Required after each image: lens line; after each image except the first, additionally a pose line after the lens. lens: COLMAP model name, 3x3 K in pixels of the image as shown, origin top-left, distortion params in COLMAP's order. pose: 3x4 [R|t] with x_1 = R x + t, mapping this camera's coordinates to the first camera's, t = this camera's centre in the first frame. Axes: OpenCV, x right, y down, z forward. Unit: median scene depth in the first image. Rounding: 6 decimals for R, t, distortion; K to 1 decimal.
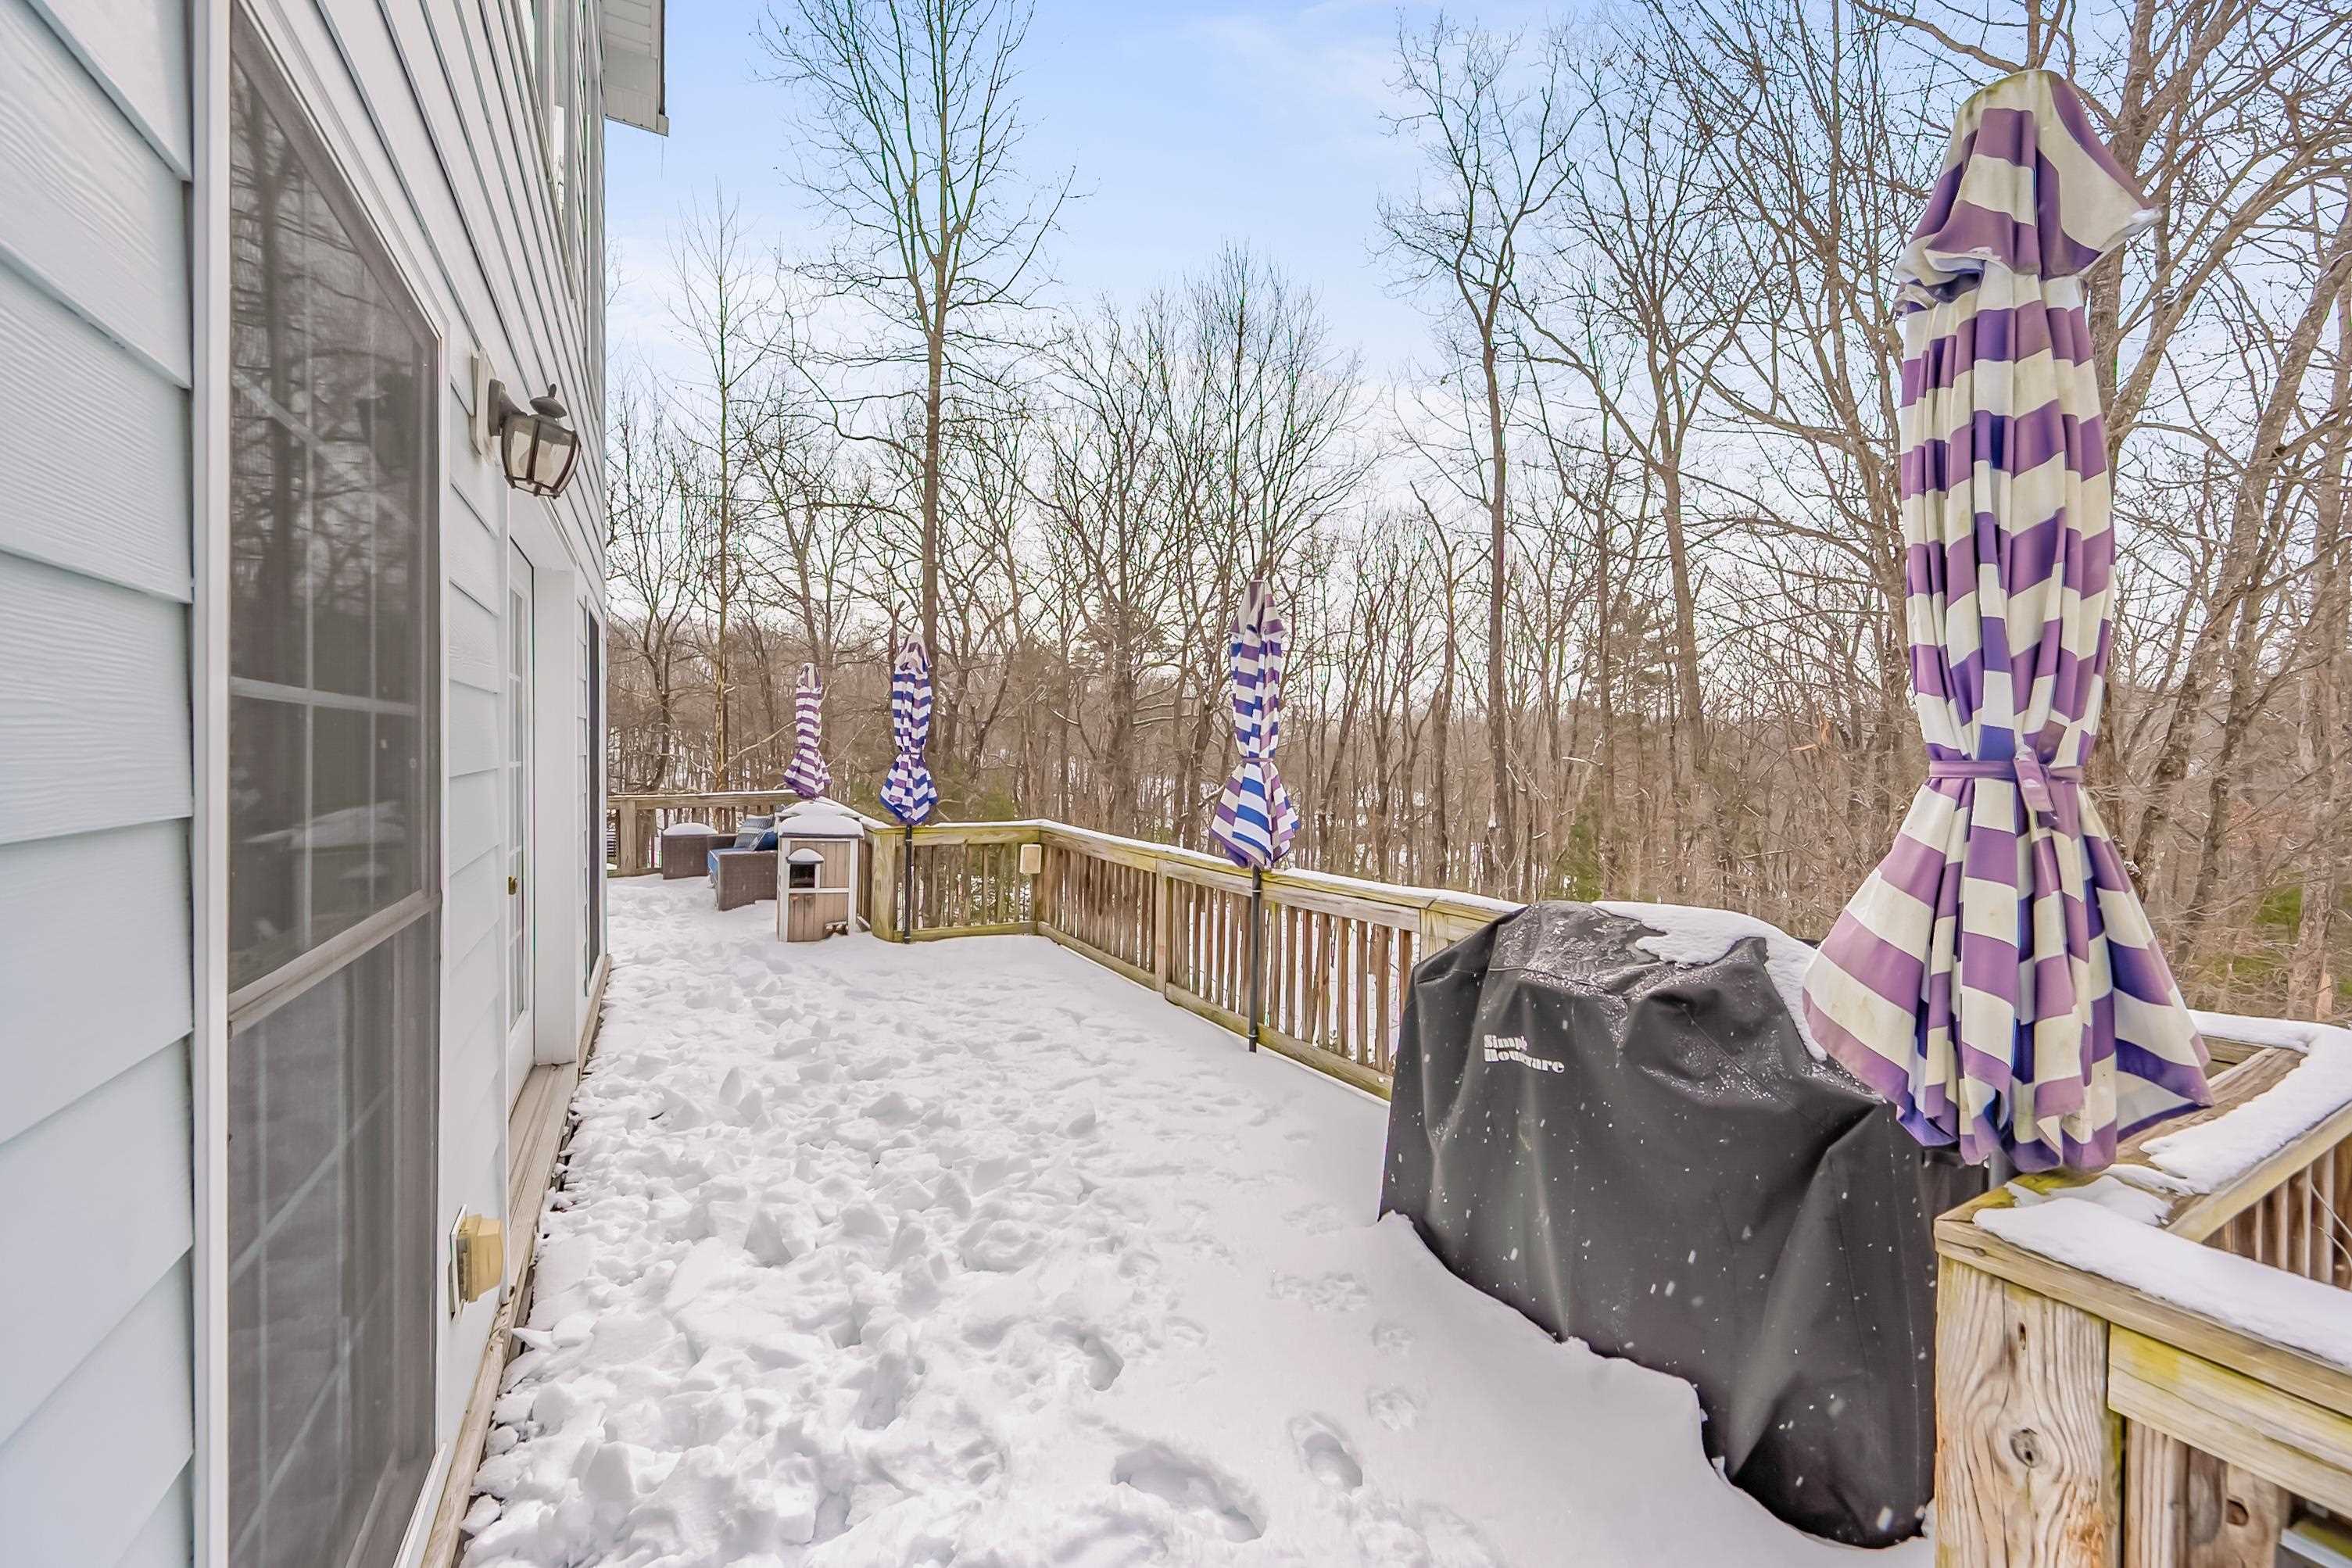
lens RADIAL K [[945.8, 0, 1162.3], [0, 945.8, 761.6], [0, 0, 1]] dist [0.002184, 0.000346]
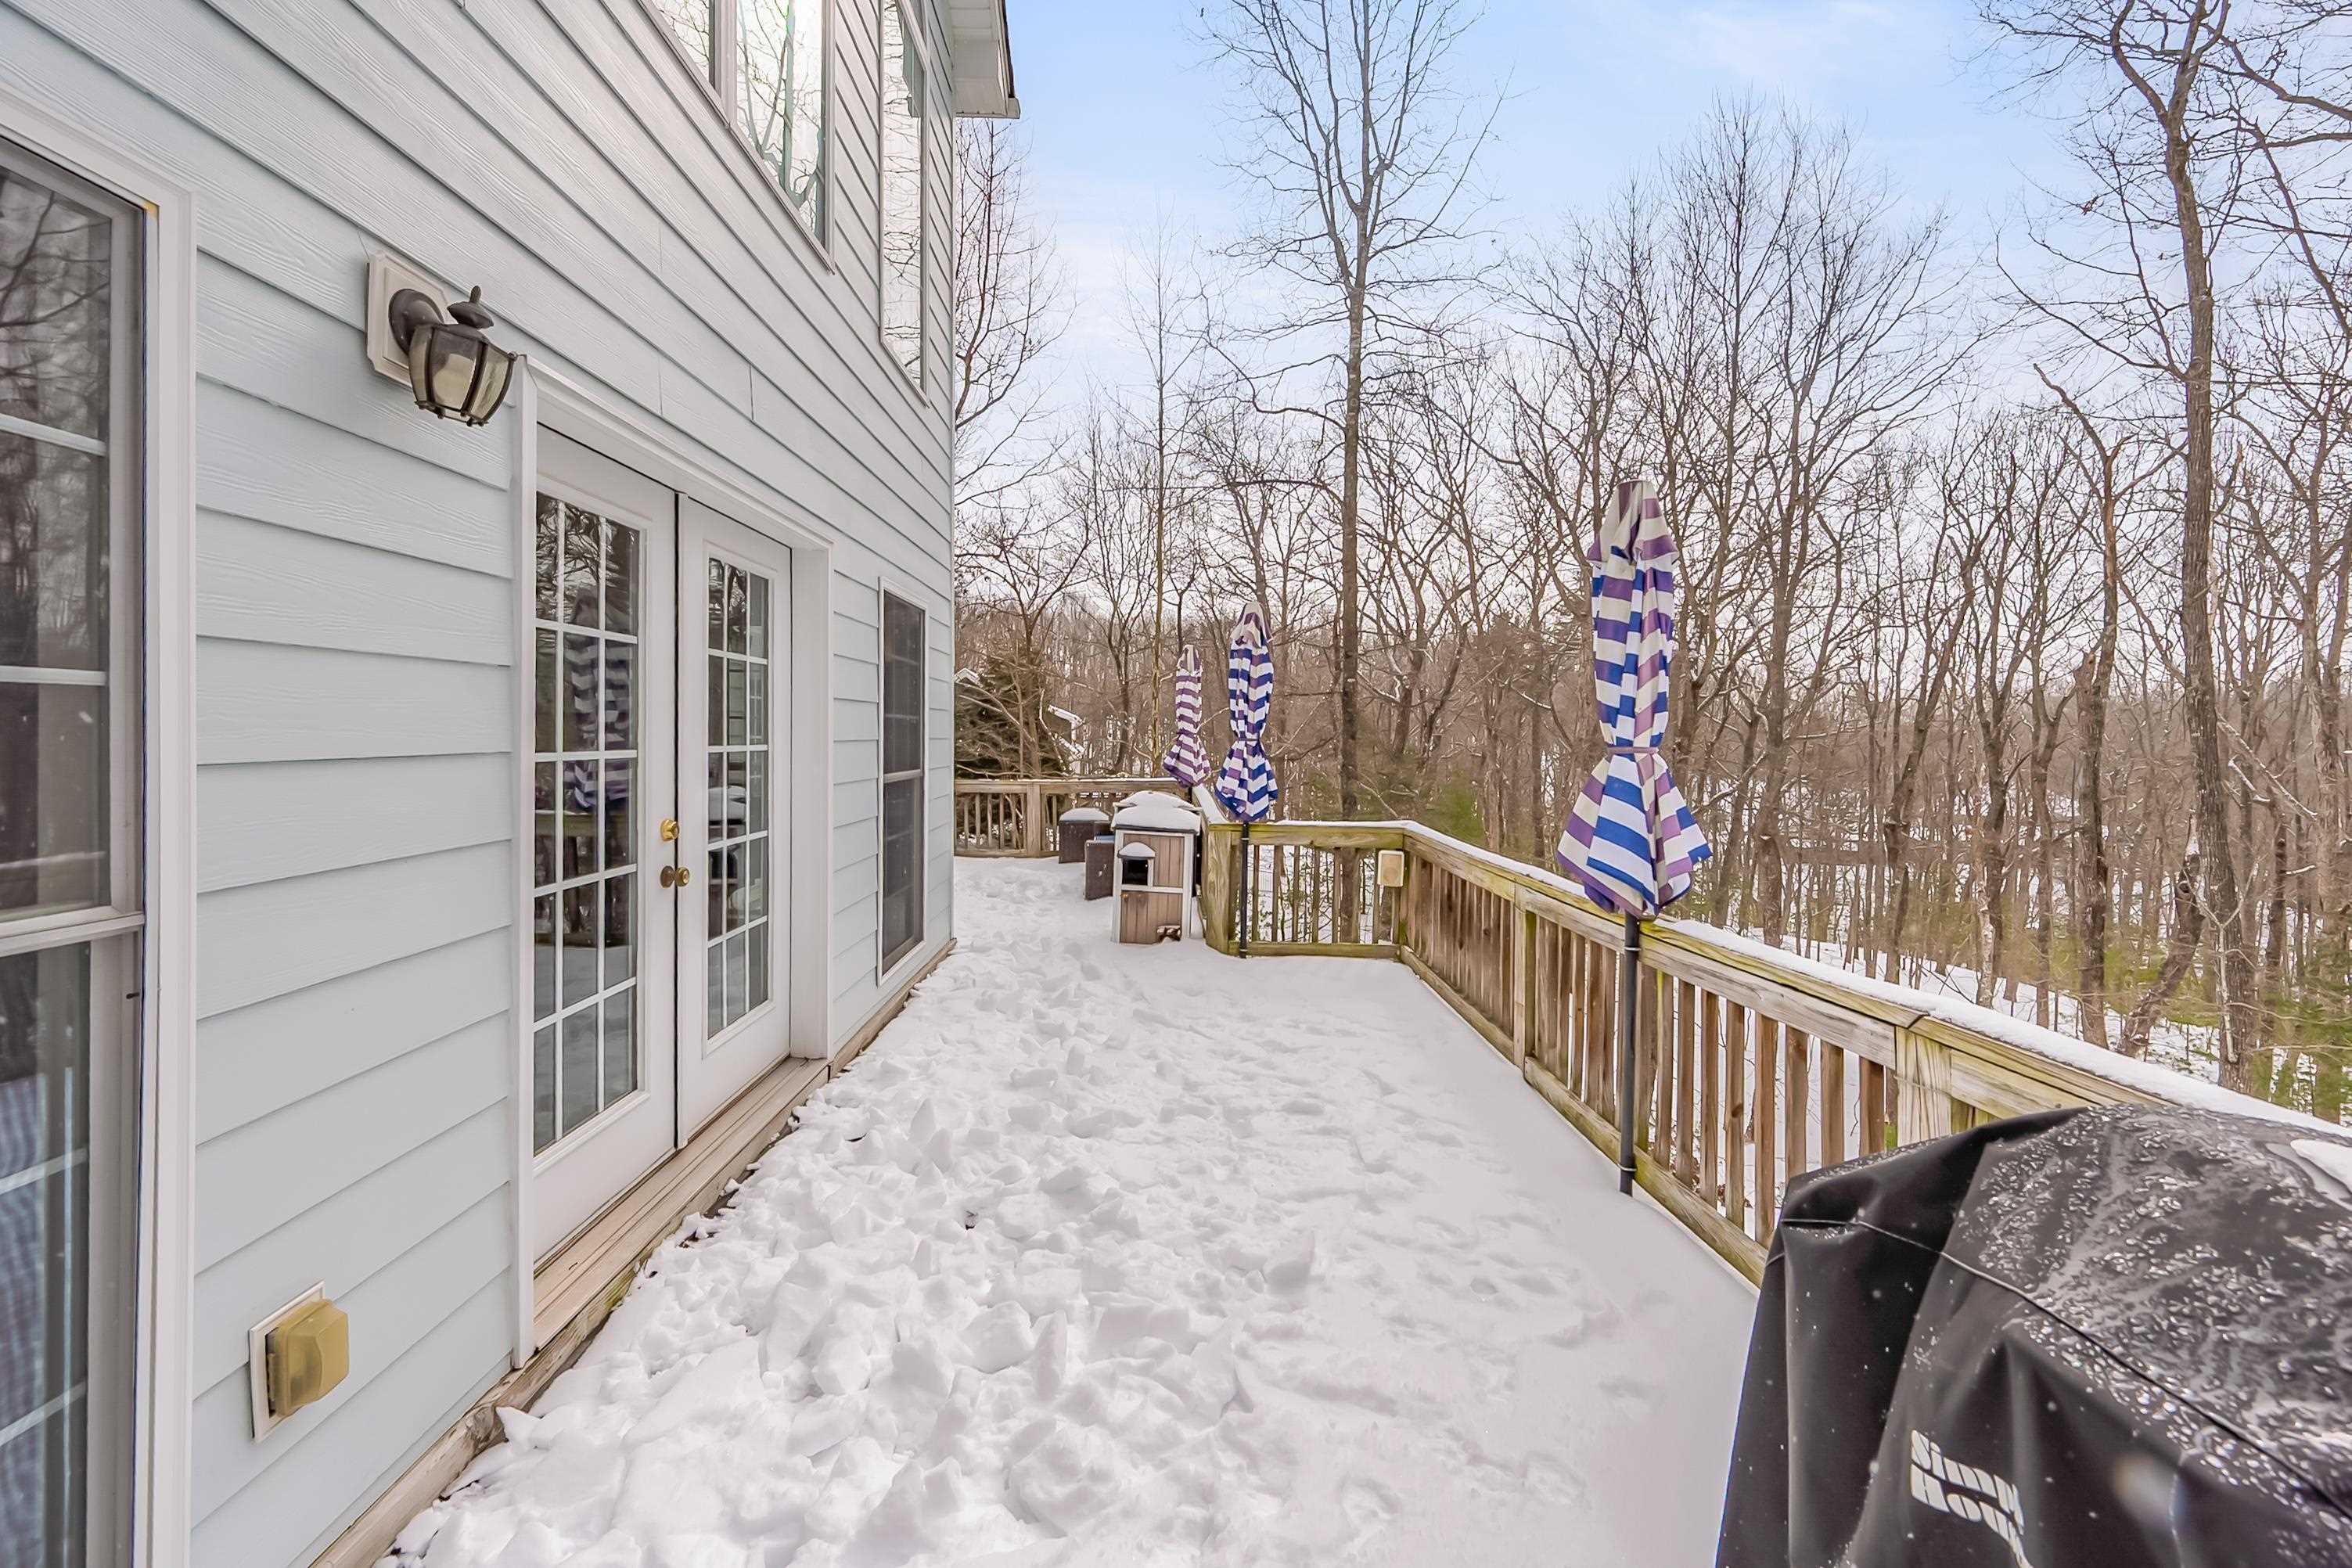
lens RADIAL K [[983.8, 0, 1159.9], [0, 983.8, 730.0], [0, 0, 1]] dist [0.001977, -0.000010]
pose [[0.886780, -0.000669, -0.462191, 0.058730], [-0.008465, 0.999808, -0.017687, -0.000479], [0.462114, 0.019597, 0.886604, 0.109916]]
